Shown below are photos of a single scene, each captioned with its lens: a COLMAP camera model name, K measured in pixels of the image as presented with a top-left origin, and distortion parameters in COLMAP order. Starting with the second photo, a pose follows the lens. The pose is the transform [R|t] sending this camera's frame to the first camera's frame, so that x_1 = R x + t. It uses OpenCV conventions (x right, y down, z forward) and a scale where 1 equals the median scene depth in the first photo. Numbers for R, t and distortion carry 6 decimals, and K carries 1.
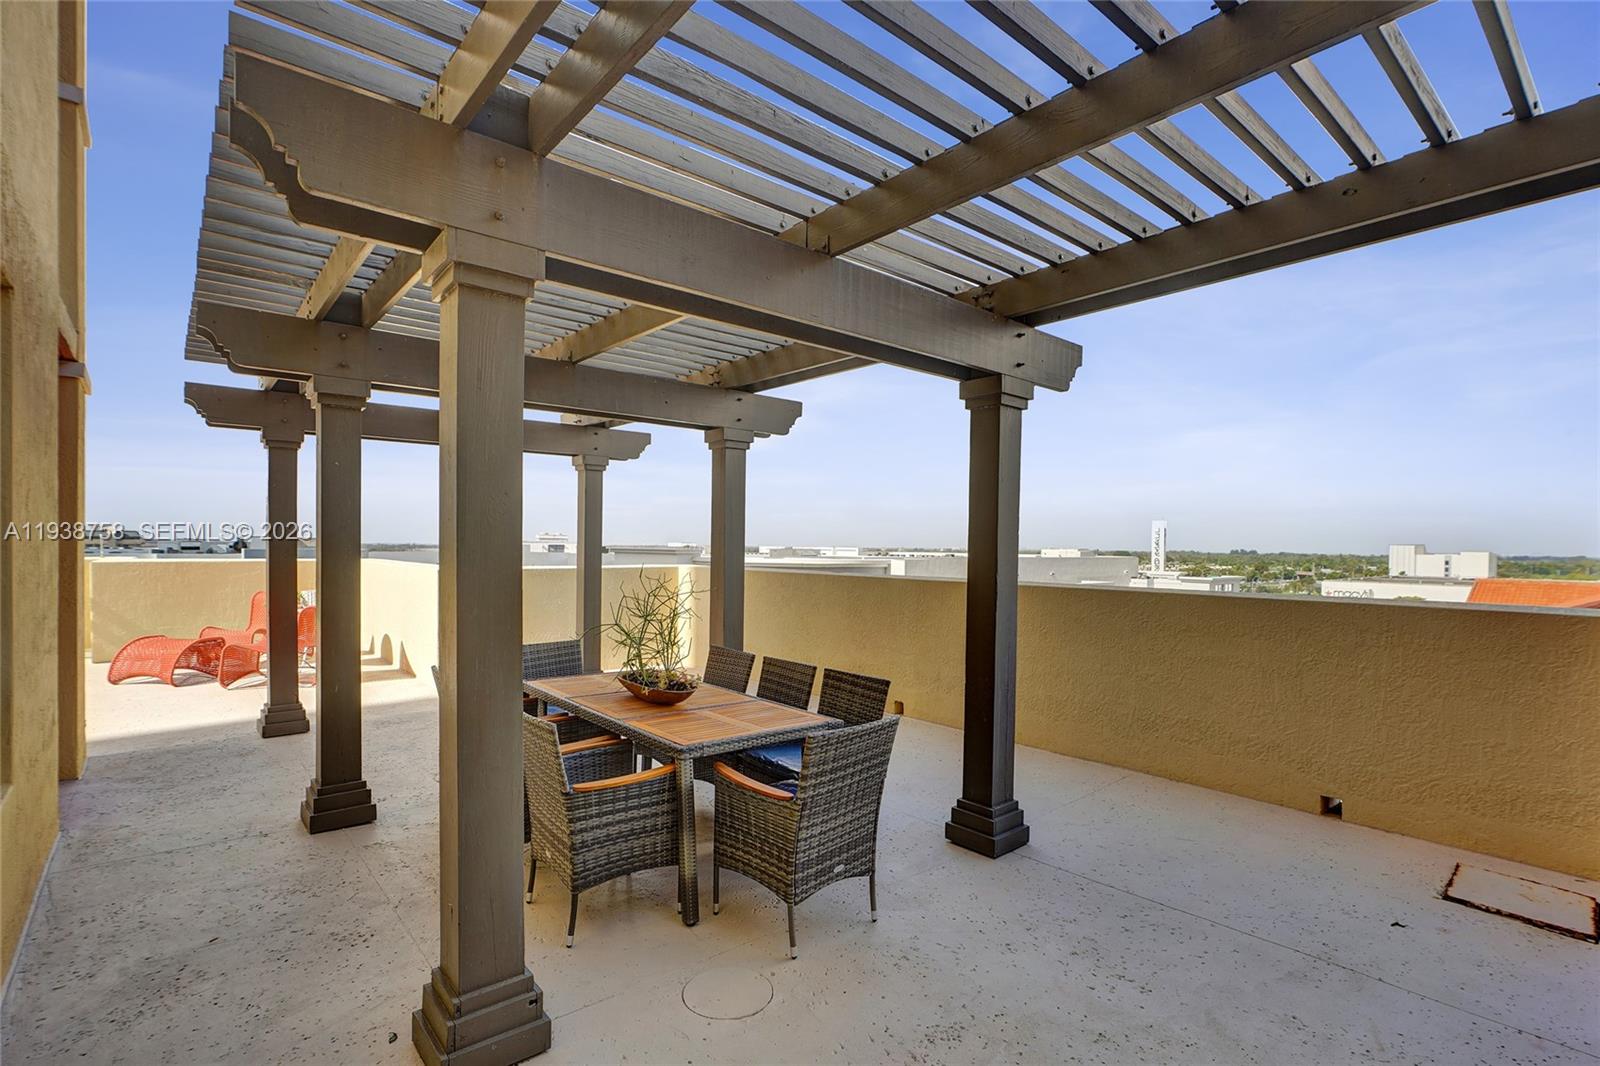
lens RADIAL K [[732.9, 0, 844.2], [0, 732.9, 557.0], [0, 0, 1]] dist [-0.002273, 0.001704]
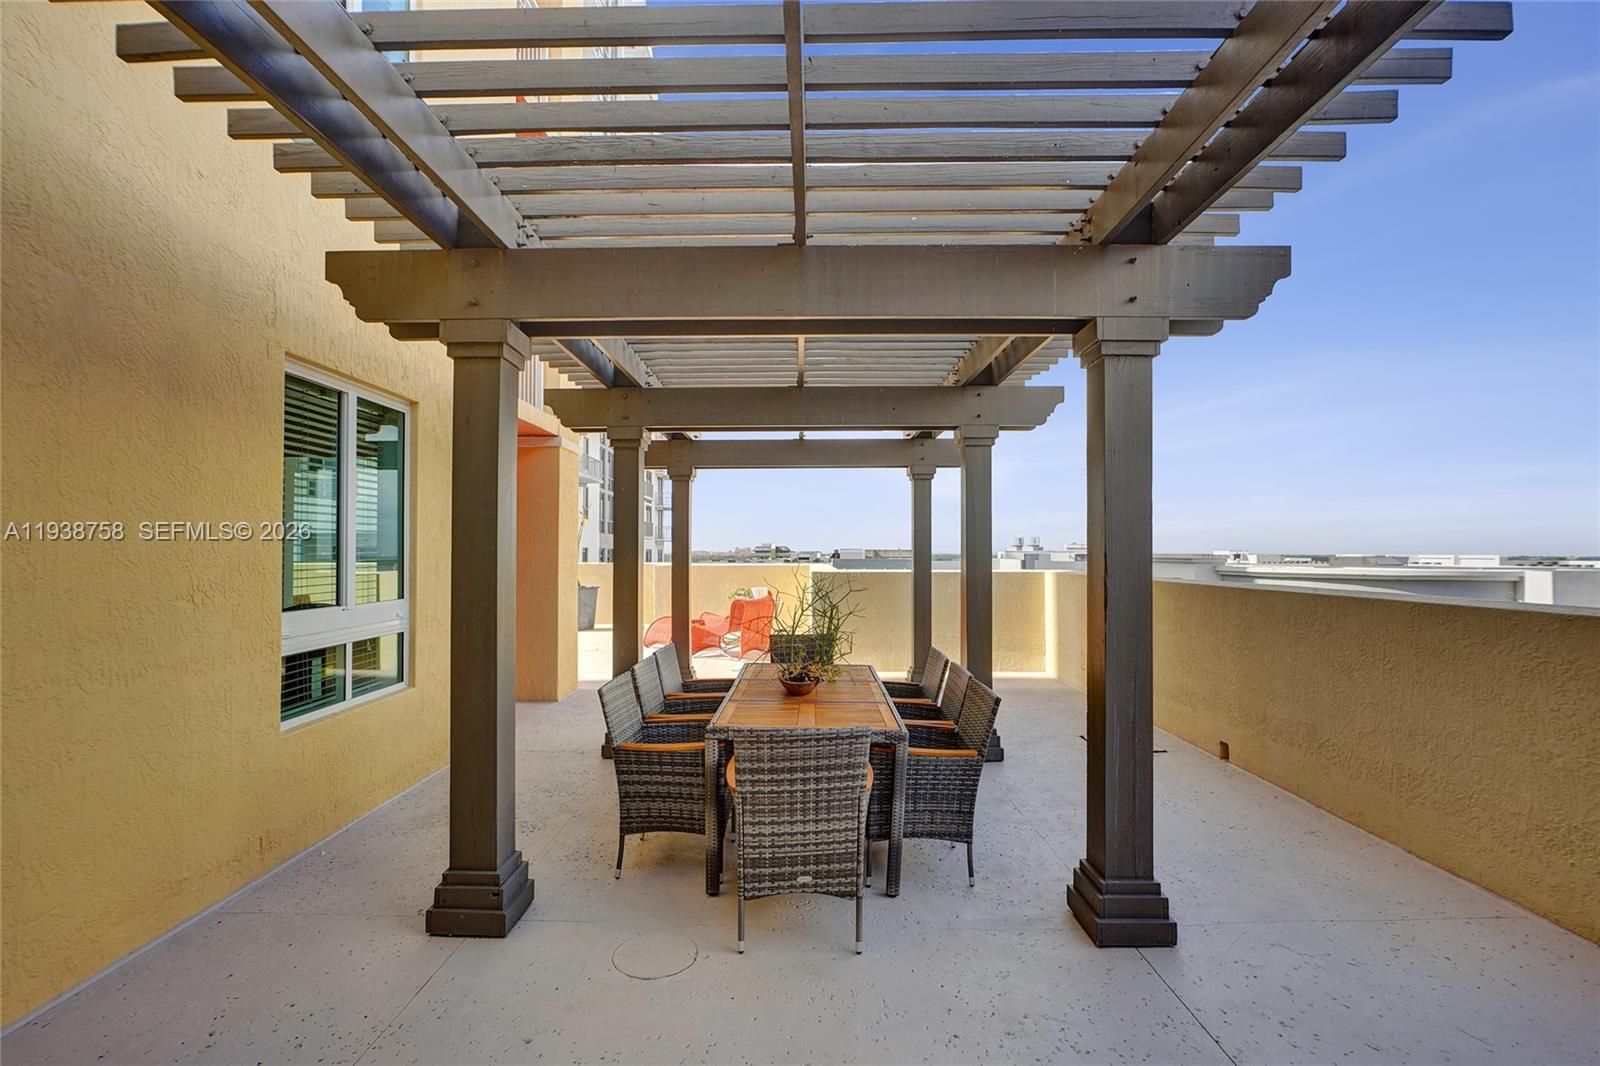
lens RADIAL K [[732.9, 0, 812.2], [0, 732.9, 543.2], [0, 0, 1]] dist [-0.002273, 0.001704]
pose [[0.751274, -0.017573, -0.659756, 0.481875], [-0.002876, 0.999549, -0.029898, 0.013707], [0.659984, 0.024359, 0.750885, 0.214419]]
